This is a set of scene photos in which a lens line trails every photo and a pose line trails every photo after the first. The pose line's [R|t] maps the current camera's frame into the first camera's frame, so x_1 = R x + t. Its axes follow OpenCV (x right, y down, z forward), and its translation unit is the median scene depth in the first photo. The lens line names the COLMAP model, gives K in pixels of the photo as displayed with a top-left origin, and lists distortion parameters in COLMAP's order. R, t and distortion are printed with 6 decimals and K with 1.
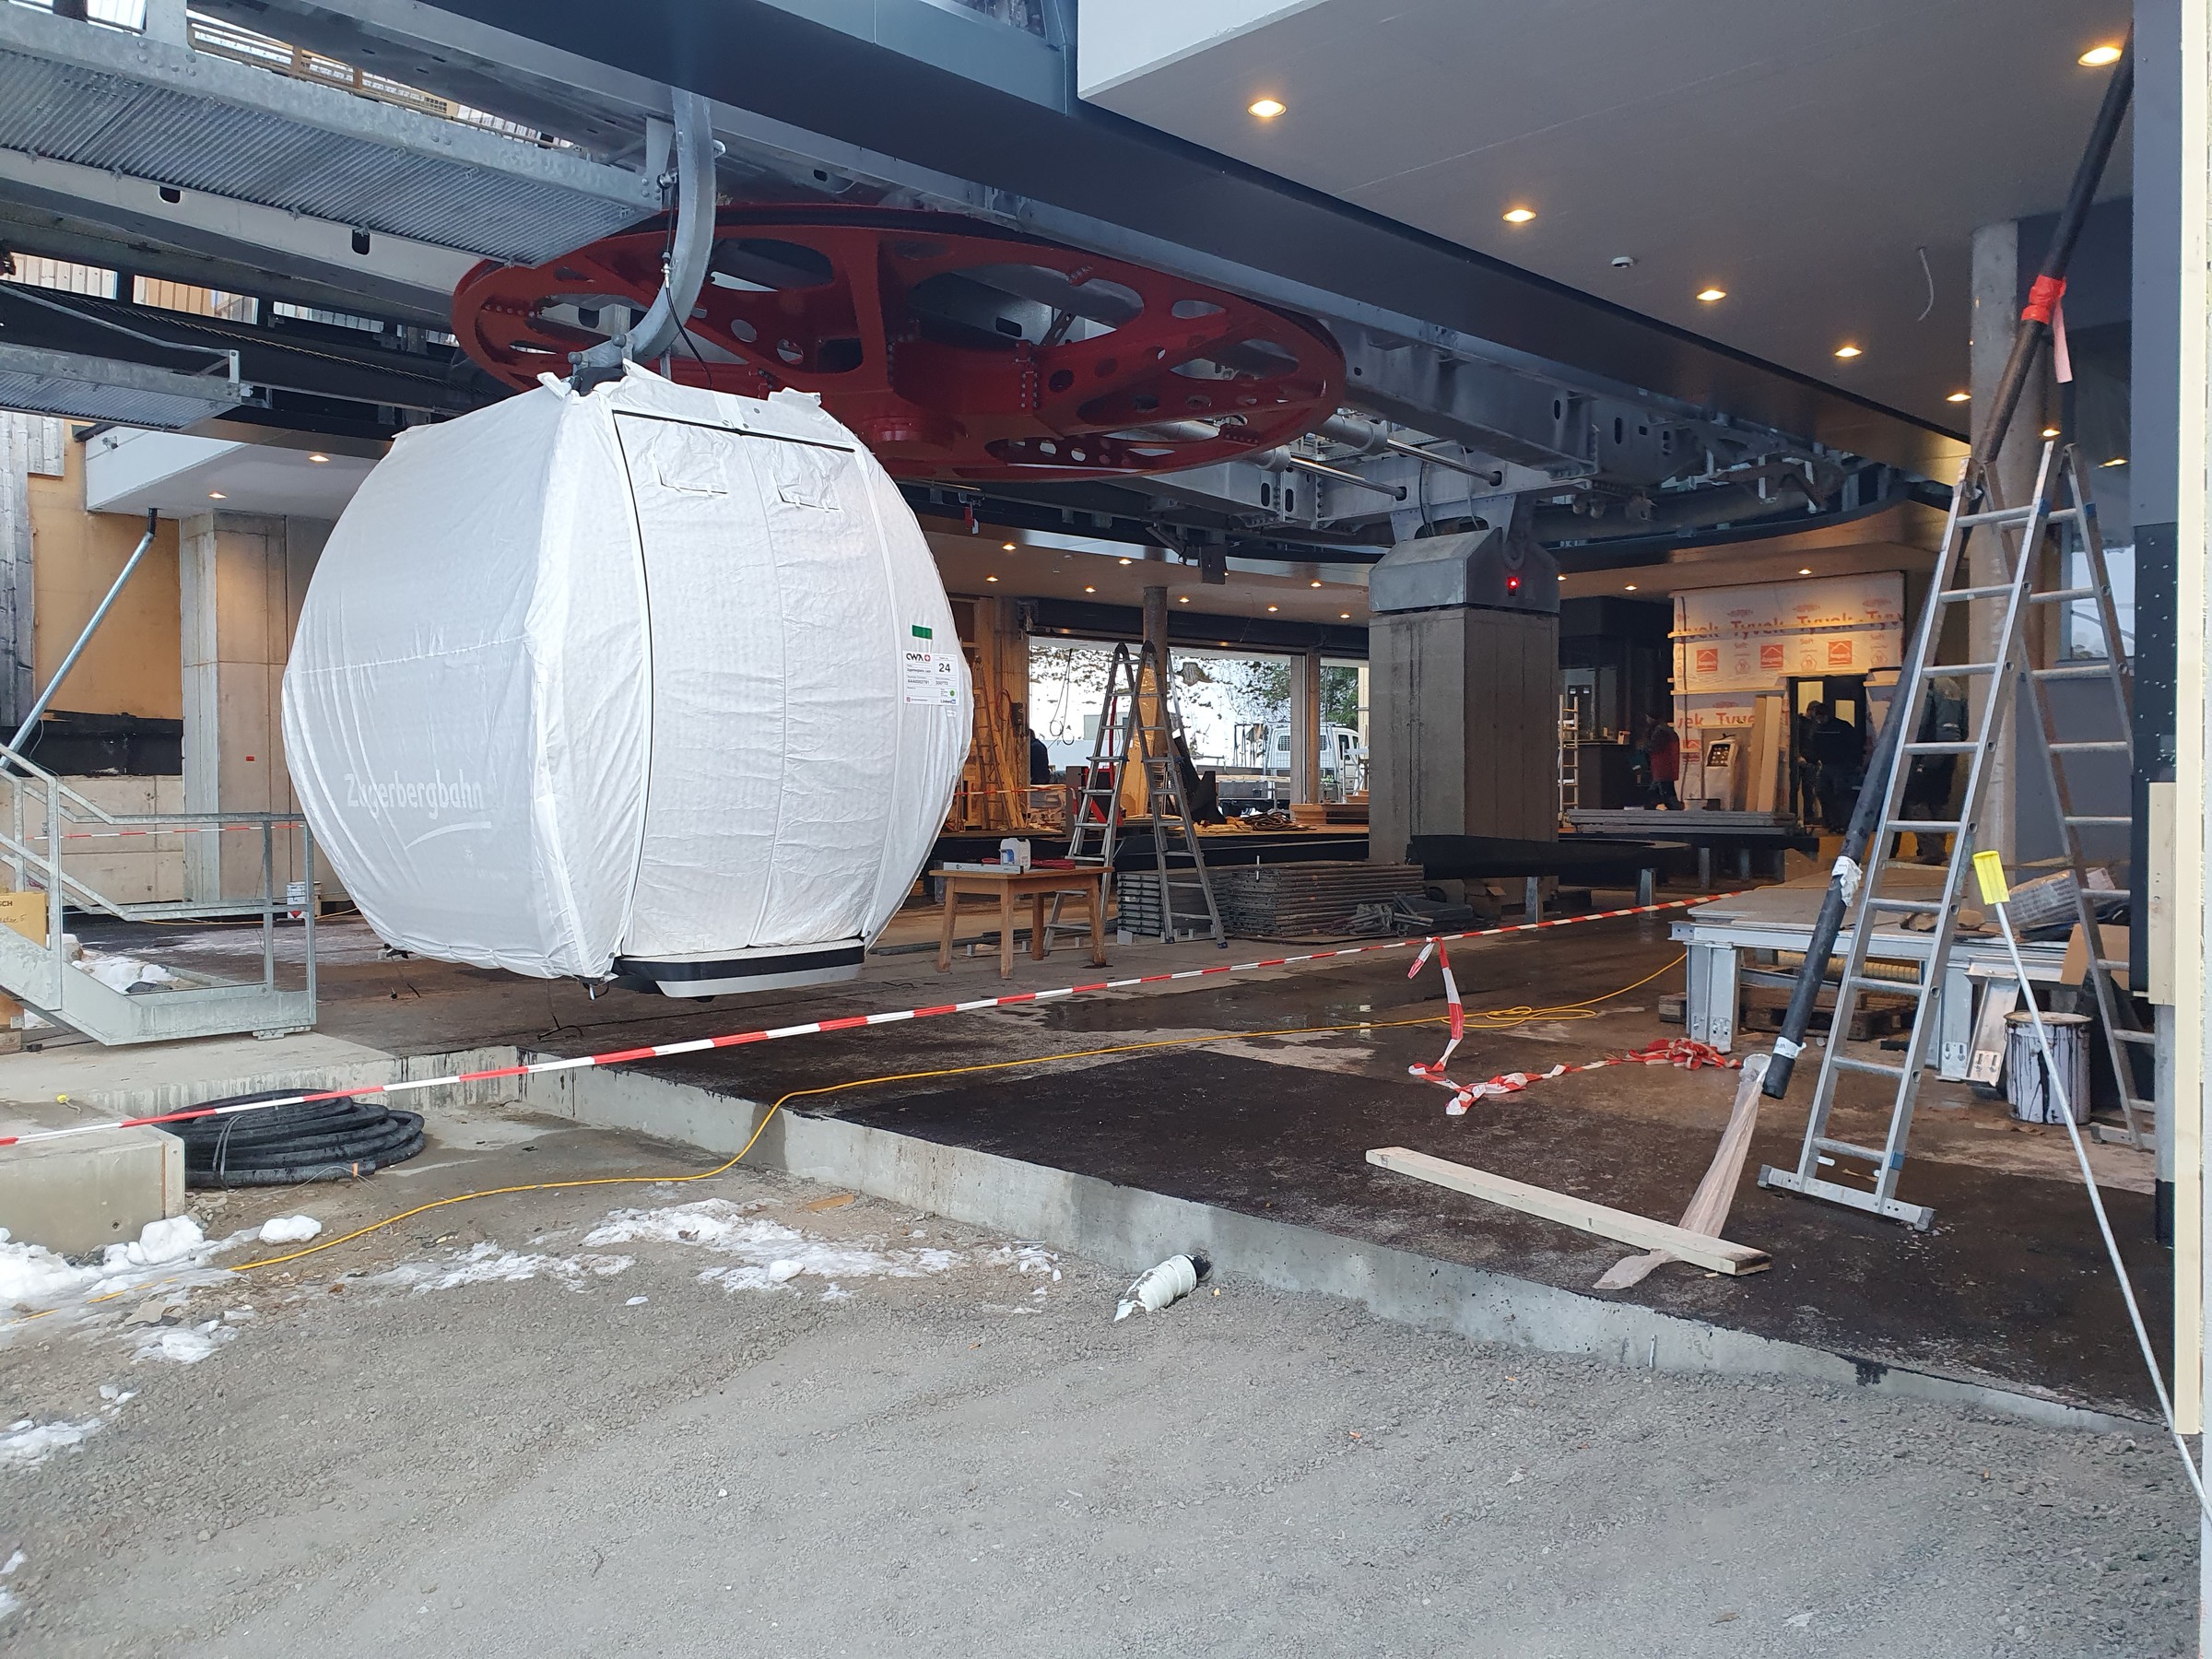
lens RADIAL K [[1714.7, 0, 1108.0], [0, 1714.7, 828.9], [0, 0, 1]] dist [-0.003621, -0.000758]
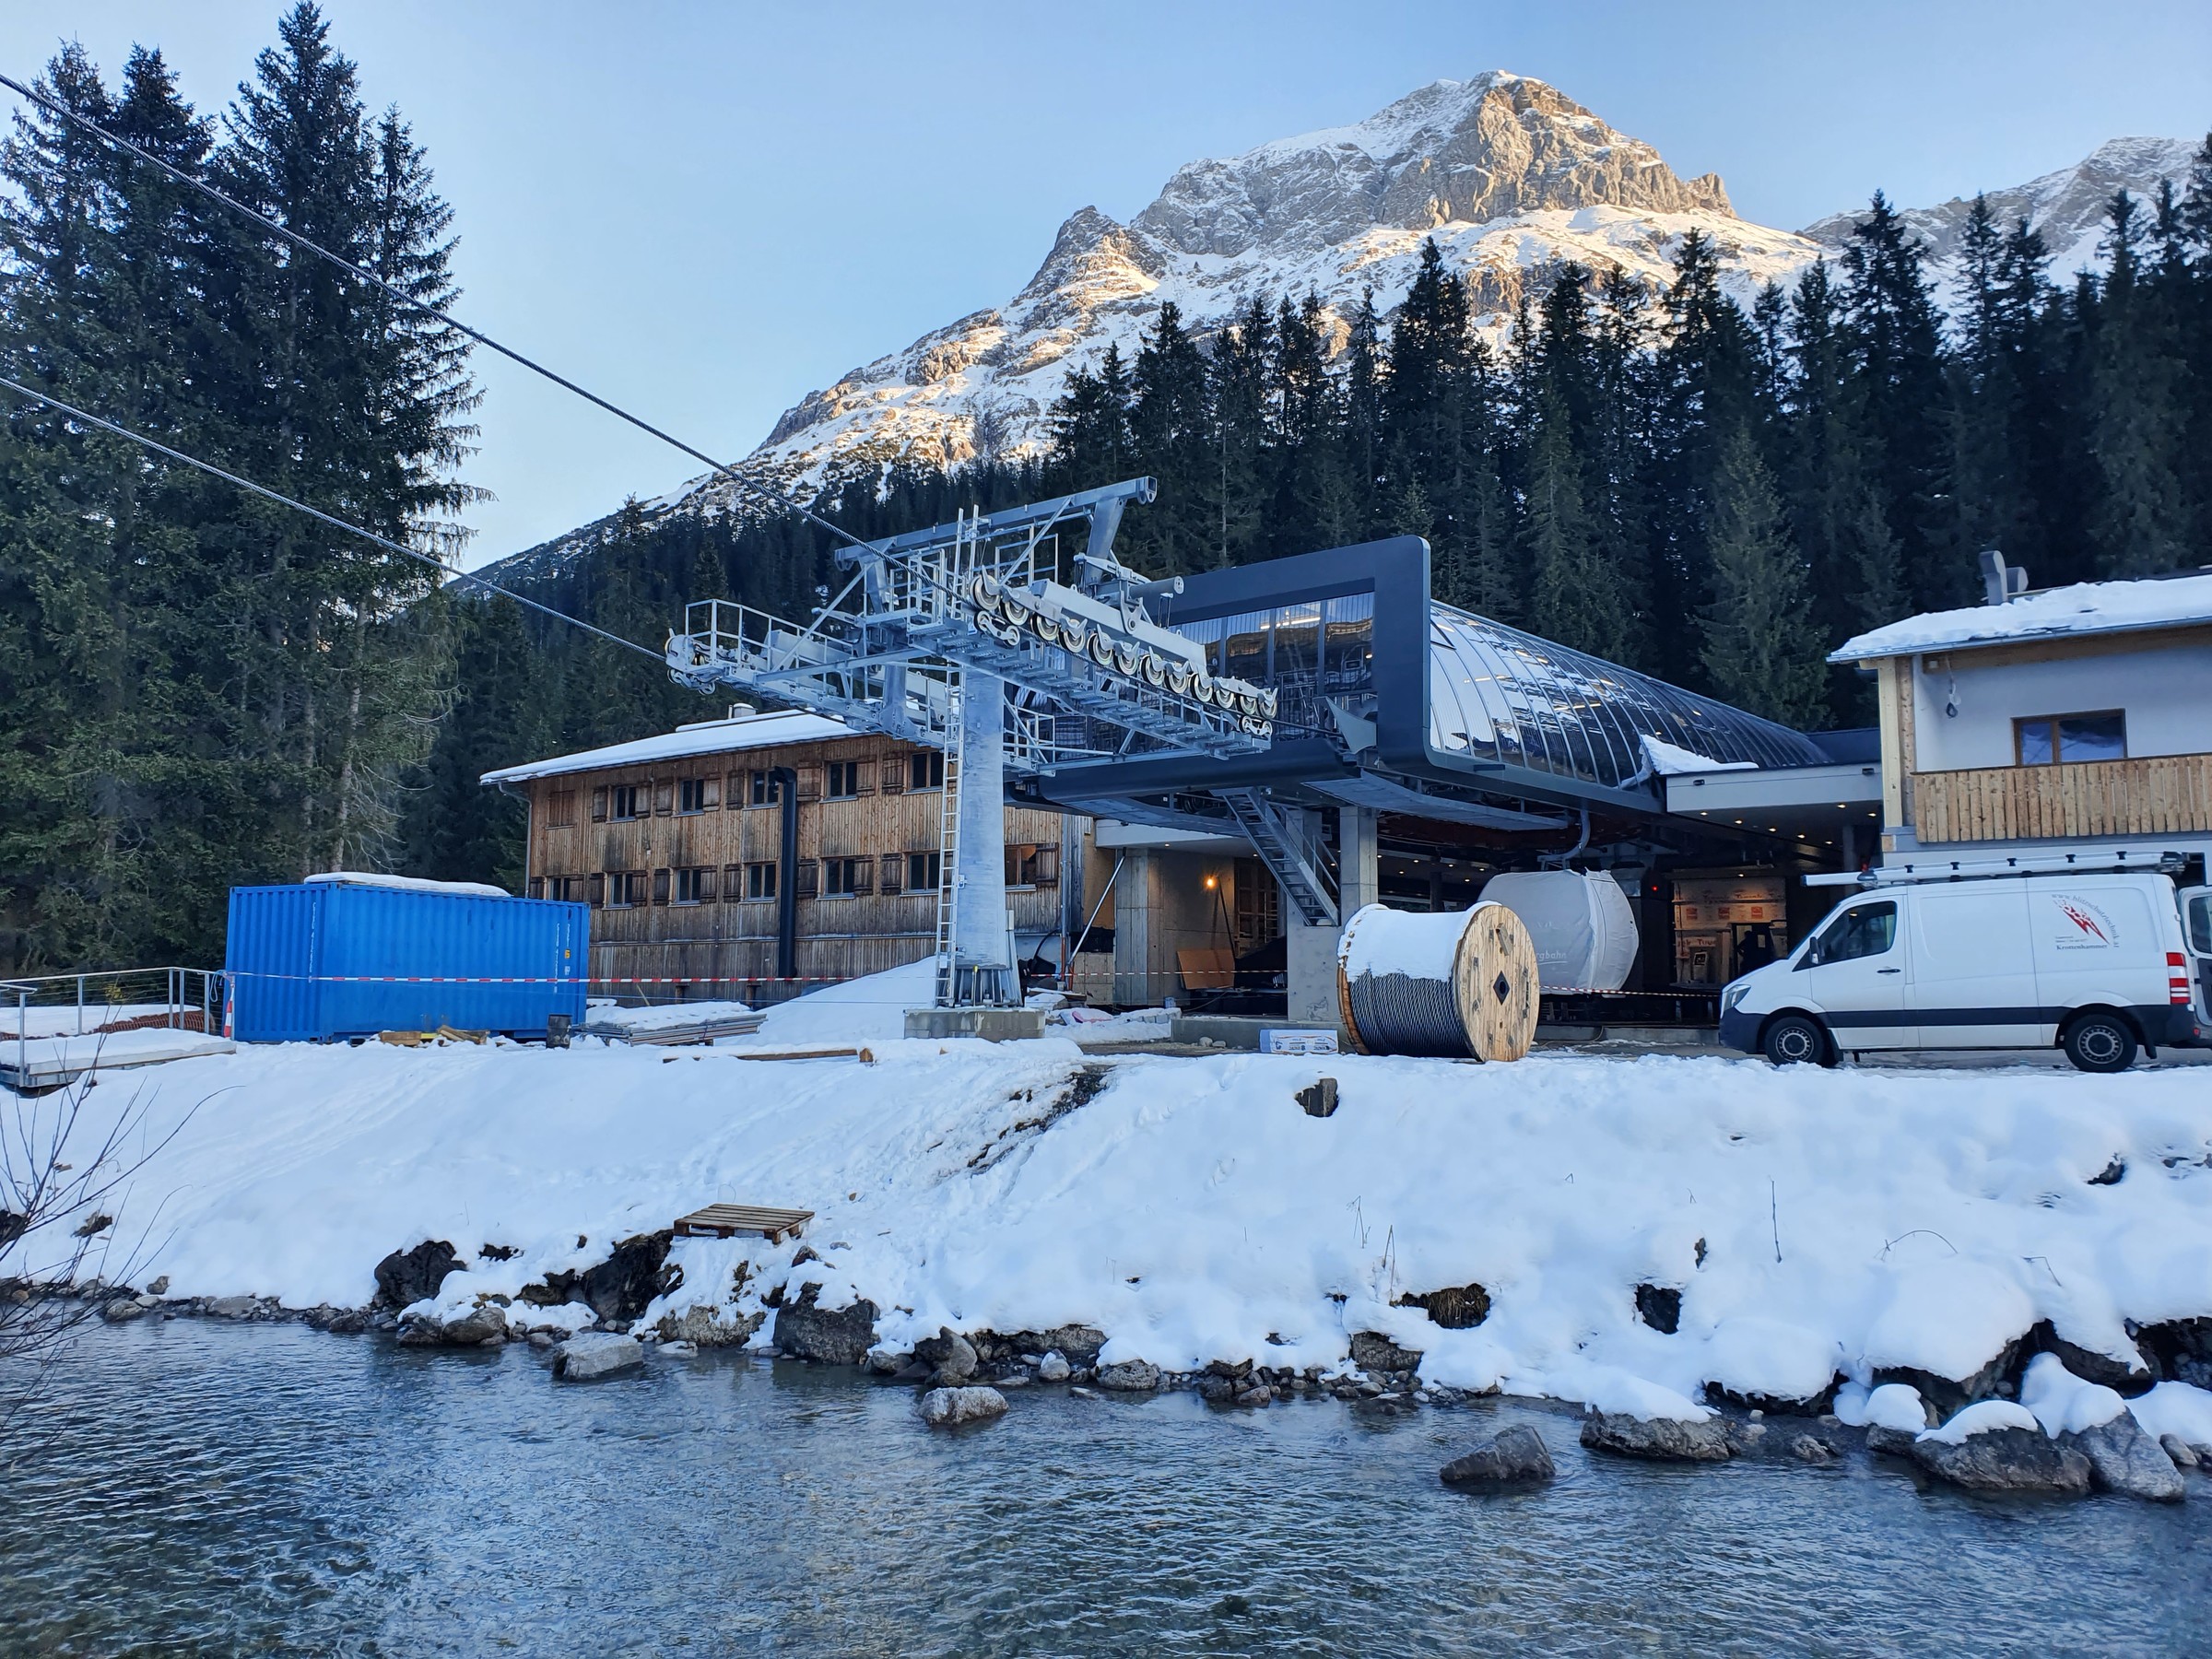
lens RADIAL K [[1714.7, 0, 1104.3], [0, 1714.7, 828.8], [0, 0, 1]] dist [-0.003621, -0.000758]
pose [[0.995692, 0.022397, 0.089980, -0.565040], [-0.010723, 0.991693, -0.128183, 0.074262], [-0.092104, 0.126666, 0.987660, -1.023783]]
